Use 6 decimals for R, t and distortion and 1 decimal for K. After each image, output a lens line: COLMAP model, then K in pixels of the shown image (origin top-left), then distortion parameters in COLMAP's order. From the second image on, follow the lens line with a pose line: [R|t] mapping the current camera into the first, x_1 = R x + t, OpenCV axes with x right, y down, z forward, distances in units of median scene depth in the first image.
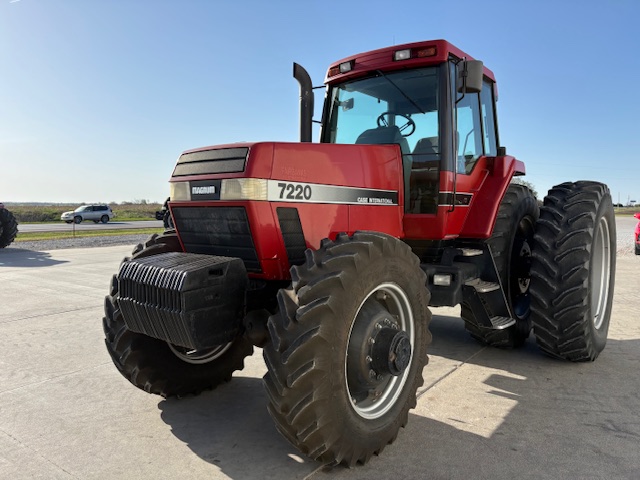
lens RADIAL K [[482.4, 0, 323.4], [0, 482.4, 236.9], [0, 0, 1]] dist [0.036798, -0.029037]
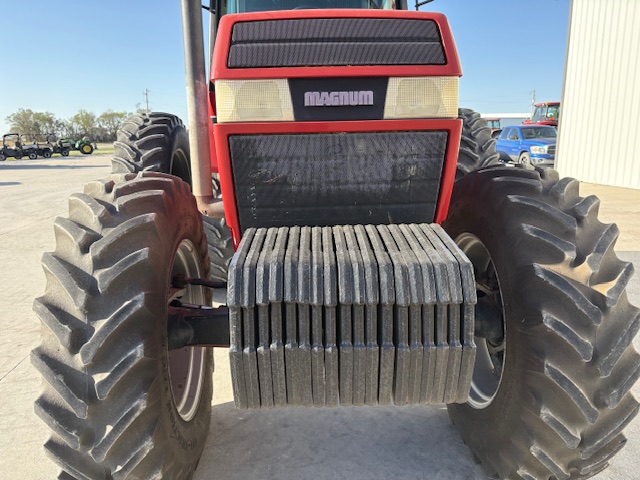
lens RADIAL K [[482.4, 0, 315.0], [0, 482.4, 240.3], [0, 0, 1]] dist [0.036798, -0.029037]
pose [[0.764702, -0.144710, 0.627925, -0.520470], [0.055321, 0.985603, 0.159768, -0.029091], [-0.642005, -0.087437, 0.761698, 0.537955]]
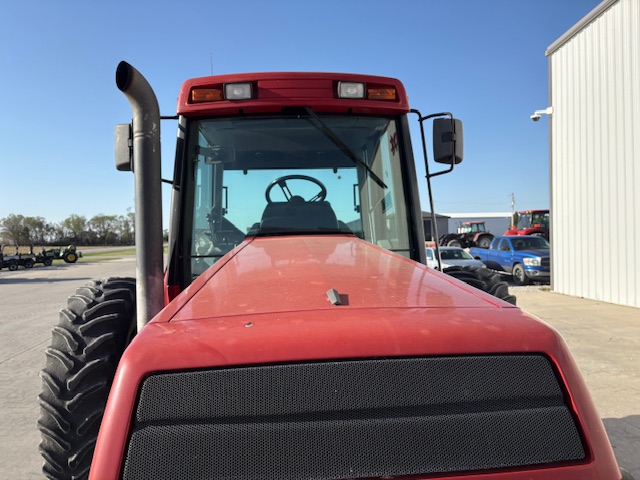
lens RADIAL K [[482.4, 0, 314.6], [0, 482.4, 239.3], [0, 0, 1]] dist [0.036798, -0.029037]
pose [[0.748397, -0.026295, 0.662729, -0.352416], [0.069661, 0.996804, -0.039115, -0.206730], [-0.659583, 0.075440, 0.747837, 0.727586]]
